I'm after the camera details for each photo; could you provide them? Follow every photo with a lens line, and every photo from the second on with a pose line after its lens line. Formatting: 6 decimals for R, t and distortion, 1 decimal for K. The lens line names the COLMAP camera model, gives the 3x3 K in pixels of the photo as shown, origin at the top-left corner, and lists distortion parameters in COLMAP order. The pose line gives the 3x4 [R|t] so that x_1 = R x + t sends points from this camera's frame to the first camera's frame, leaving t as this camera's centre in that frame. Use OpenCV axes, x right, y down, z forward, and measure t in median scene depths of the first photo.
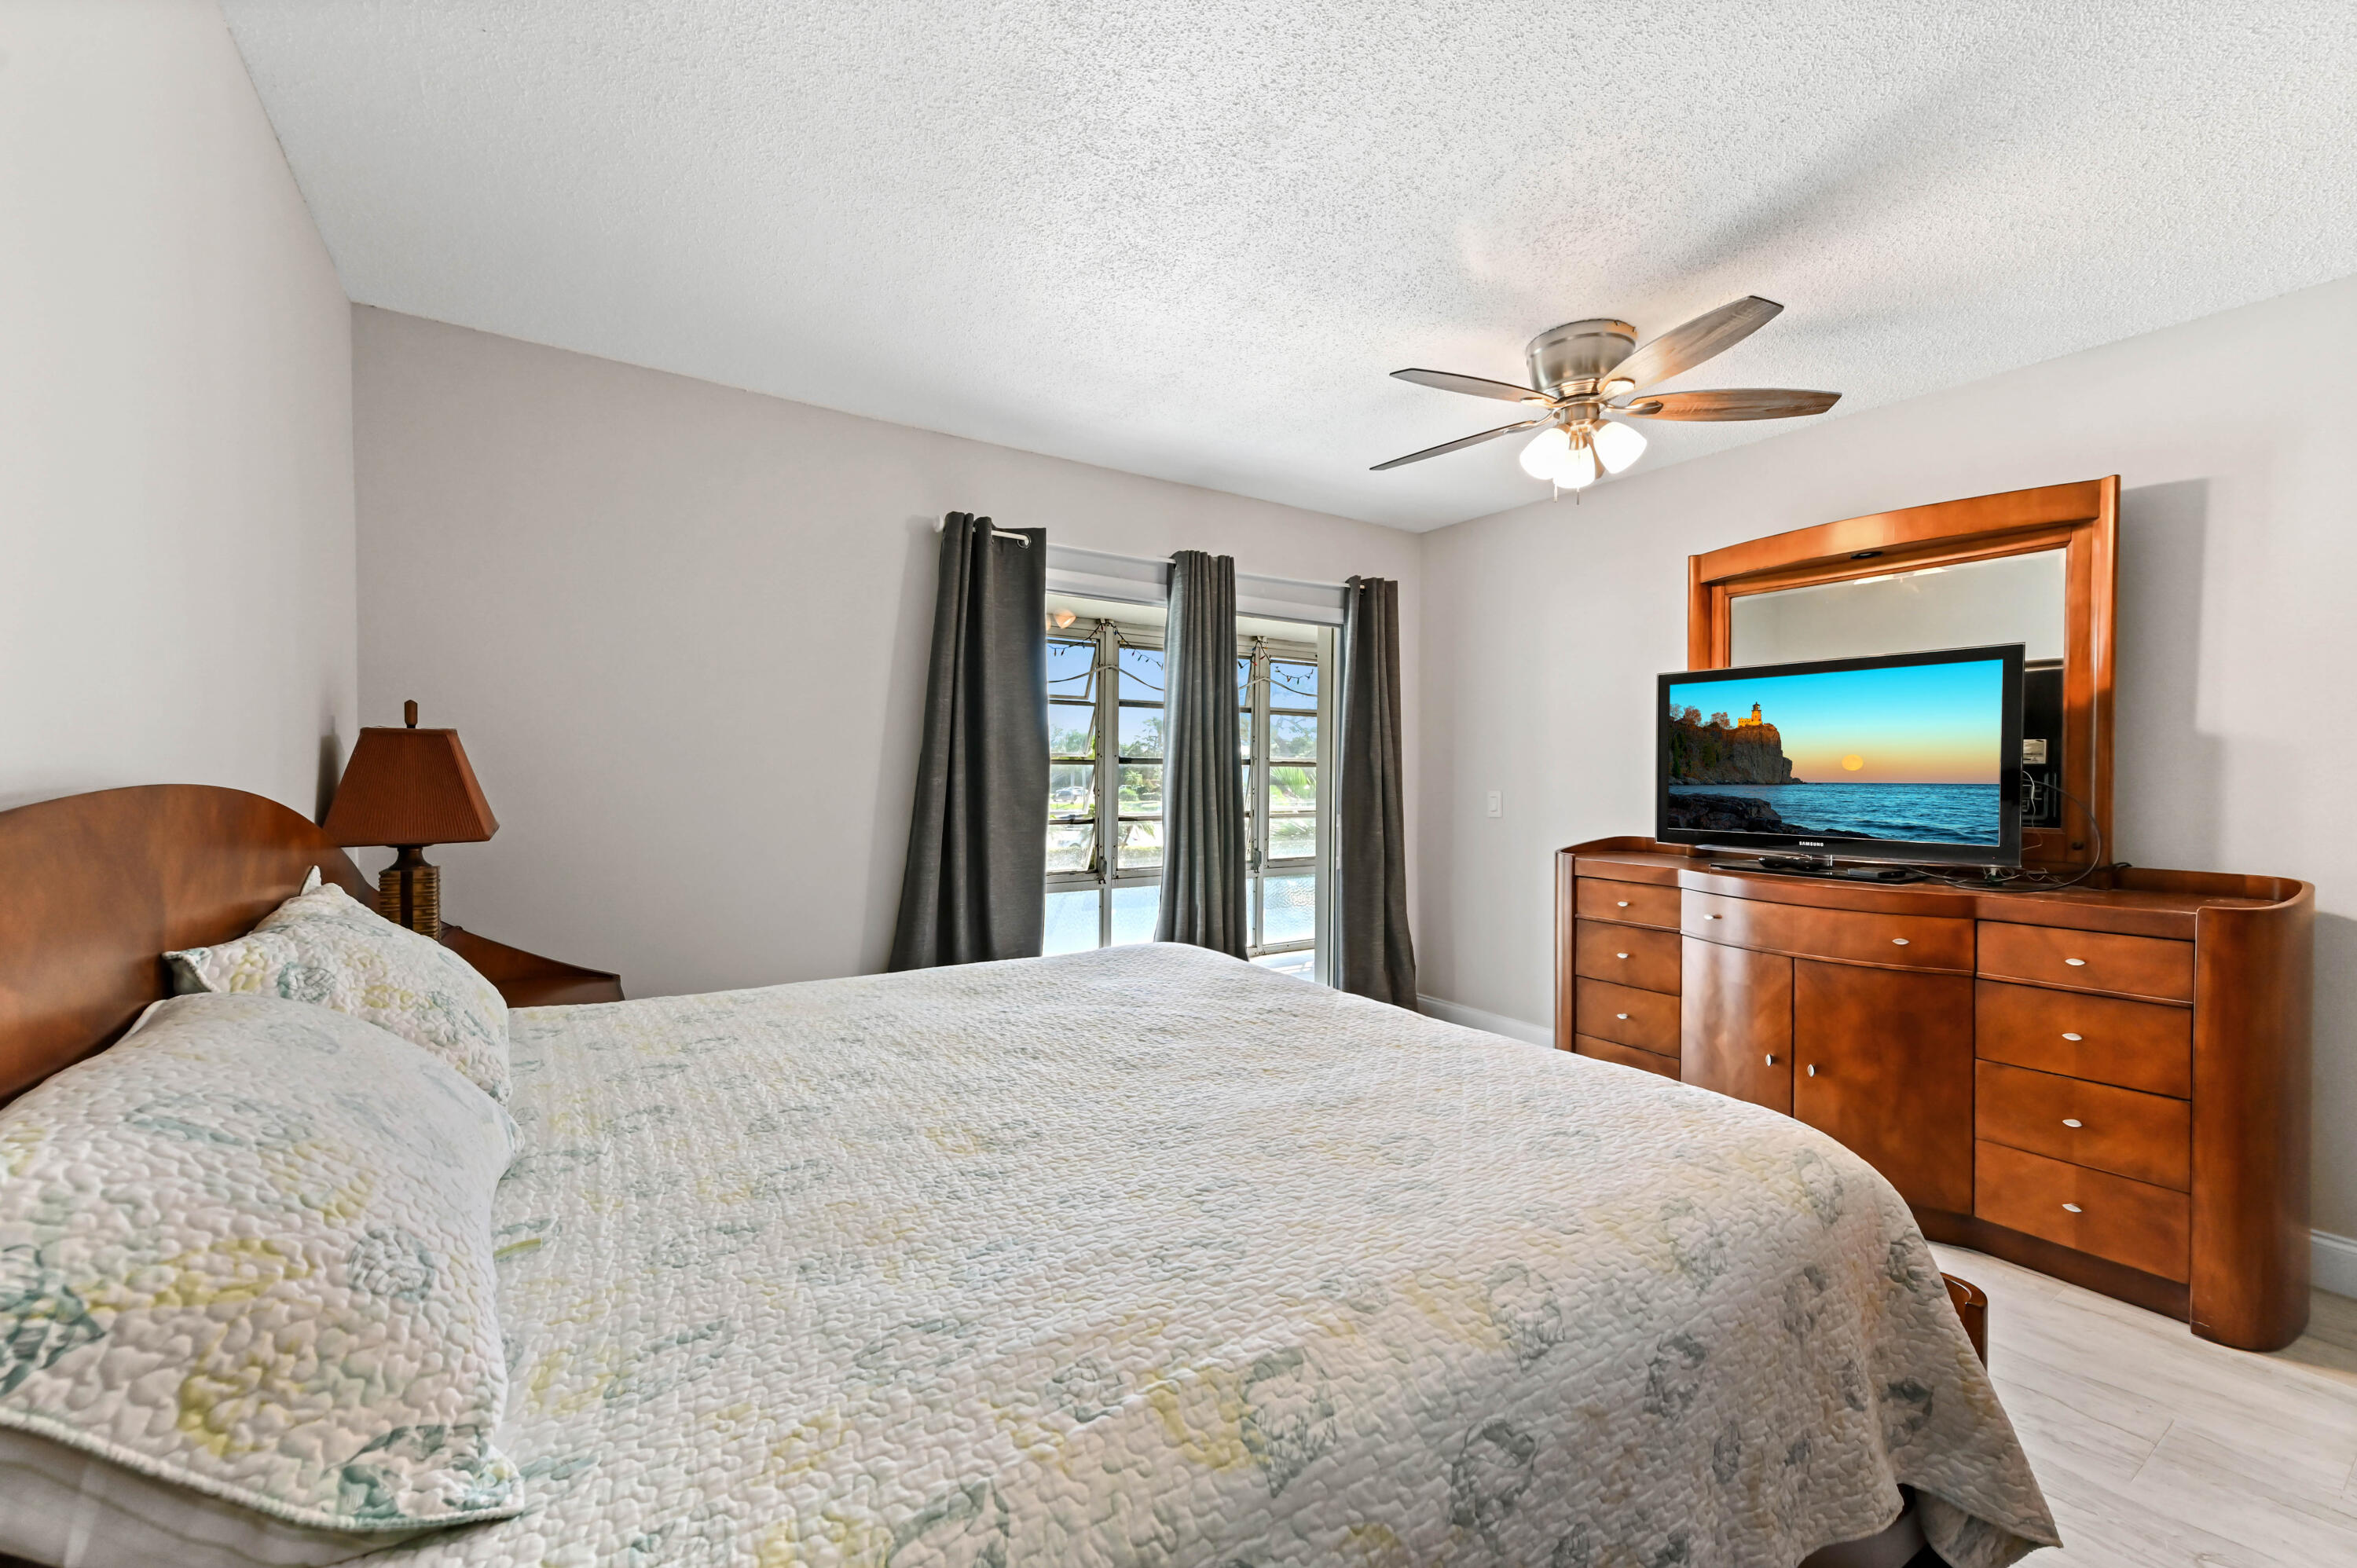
lens RADIAL K [[946.2, 0, 1177.0], [0, 946.2, 772.8], [0, 0, 1]] dist [0.015681, 0.000028]
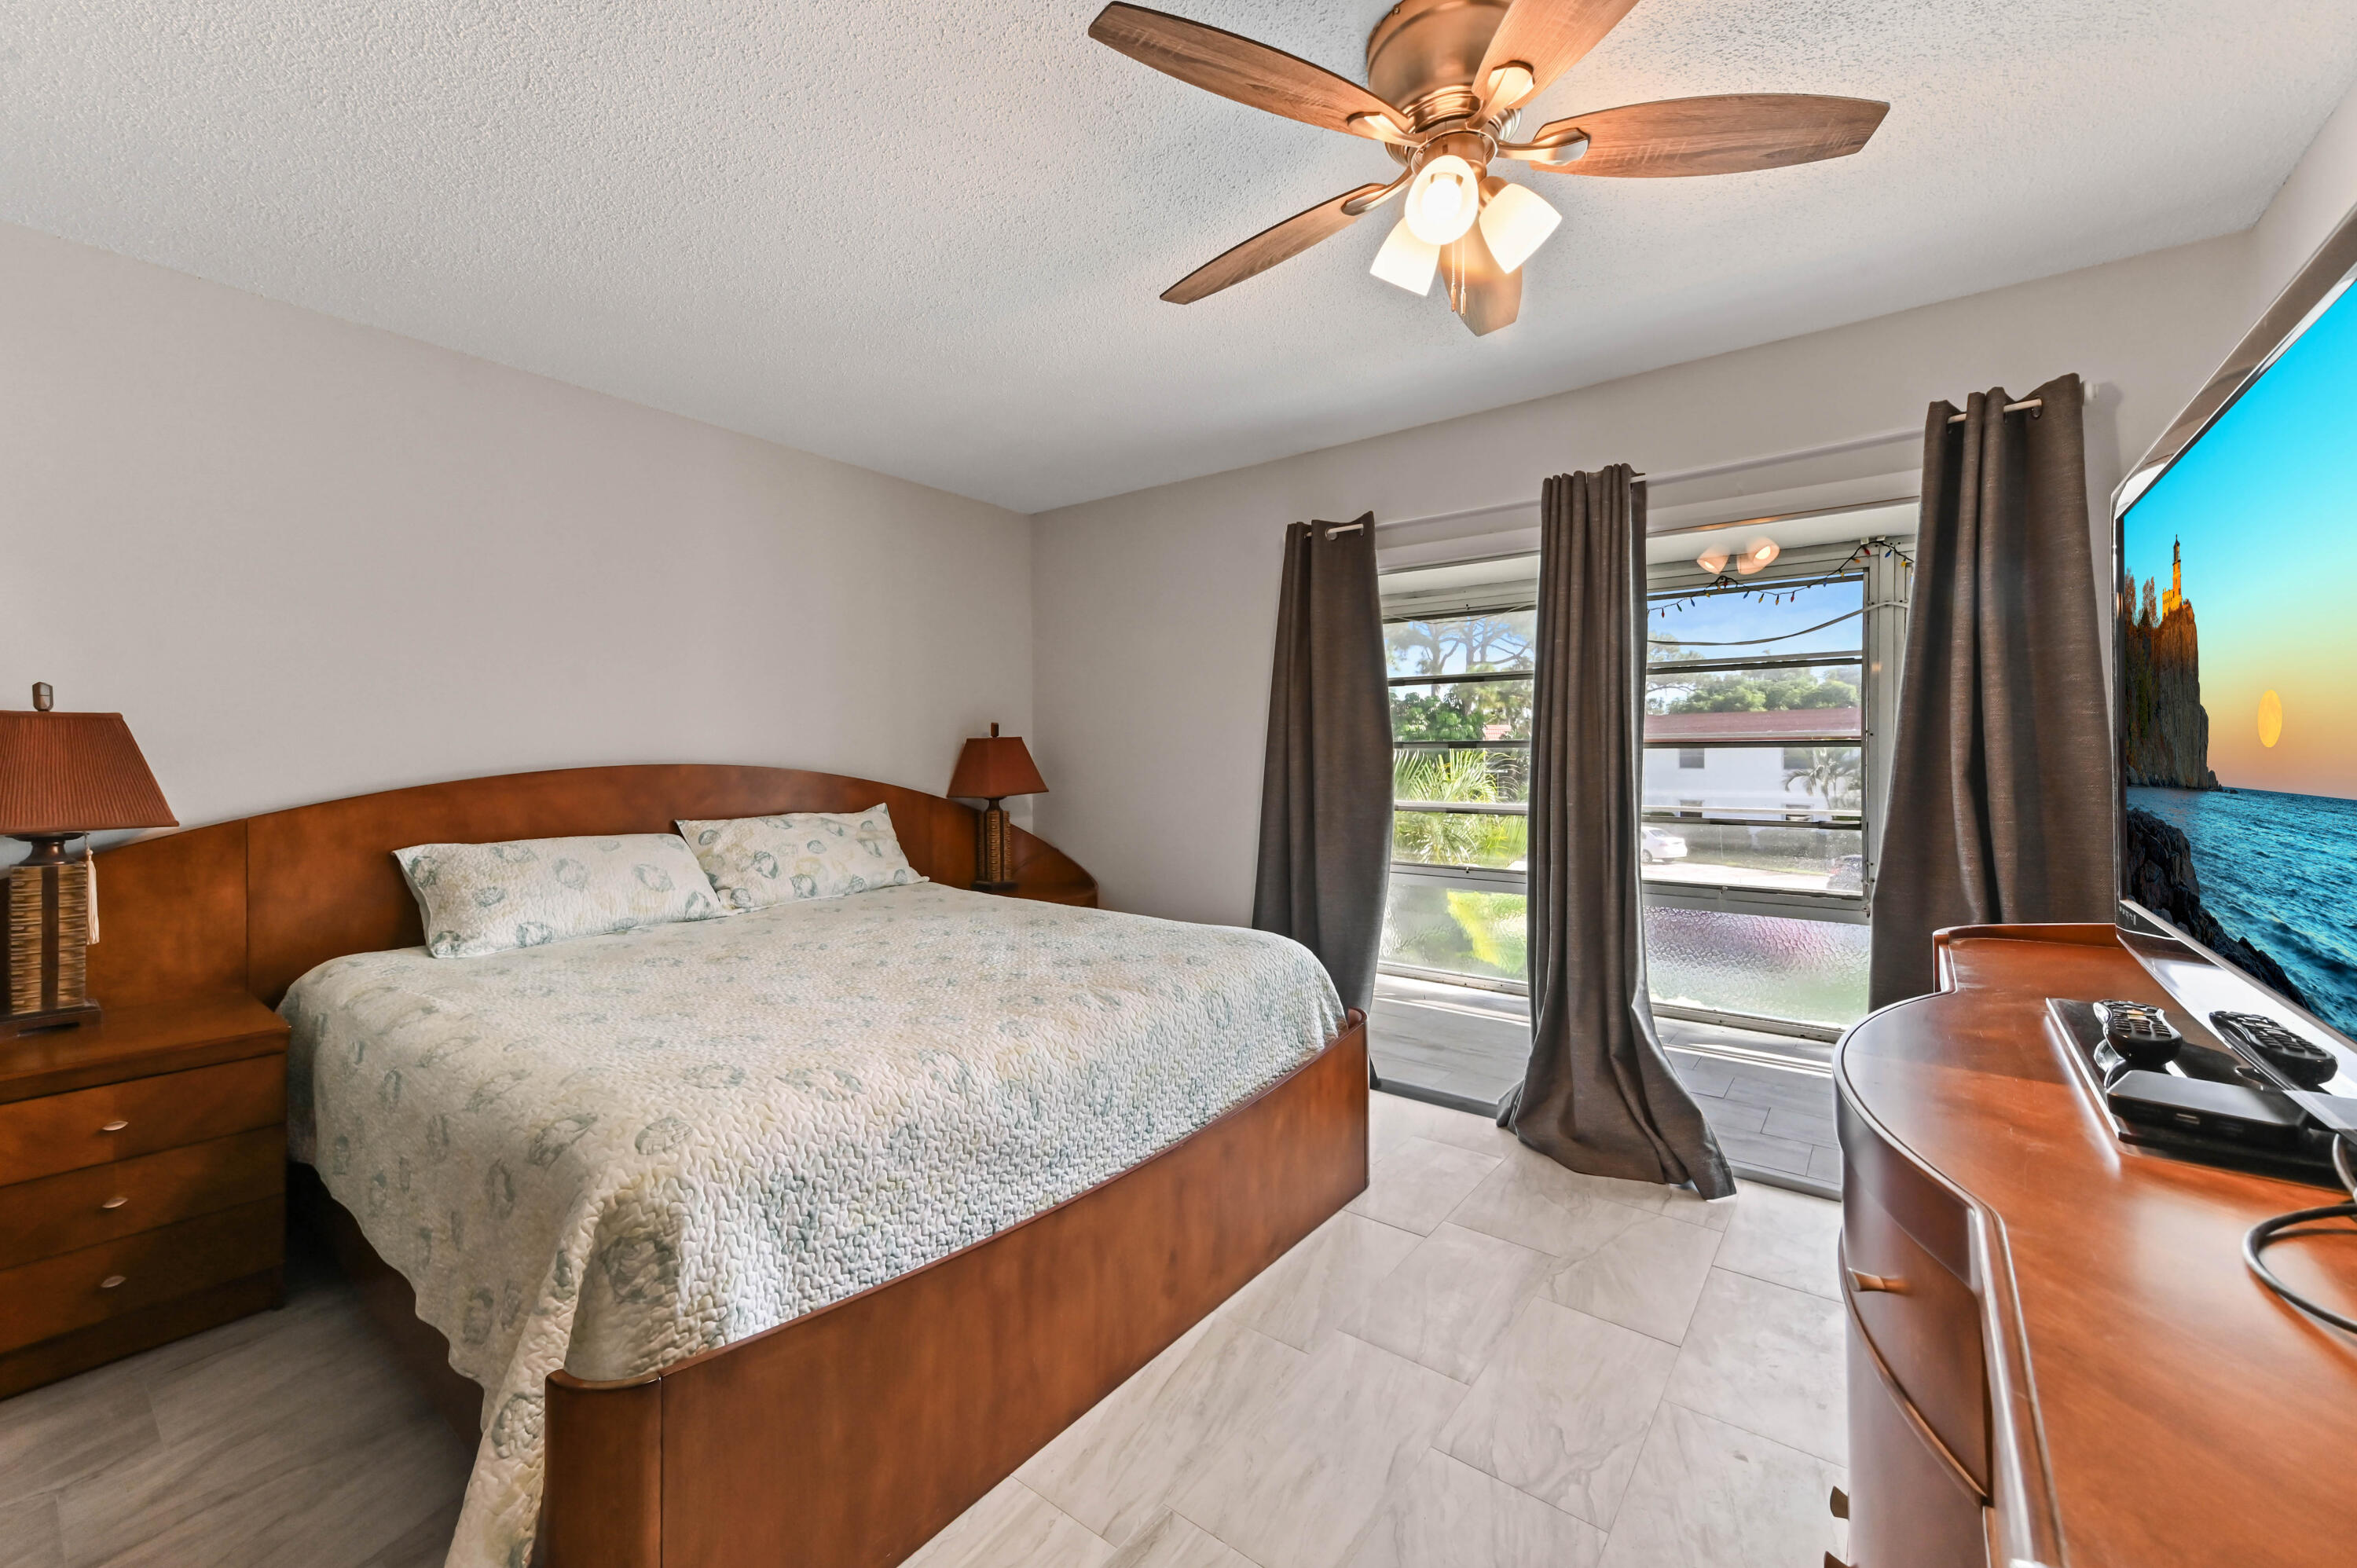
lens RADIAL K [[946.2, 0, 1177.0], [0, 946.2, 772.8], [0, 0, 1]] dist [0.015681, 0.000028]
pose [[0.306946, 0.006878, -0.951702, 0.725617], [0.006071, 0.999939, 0.009185, 0.001281], [0.951708, -0.008597, 0.306886, 0.502233]]
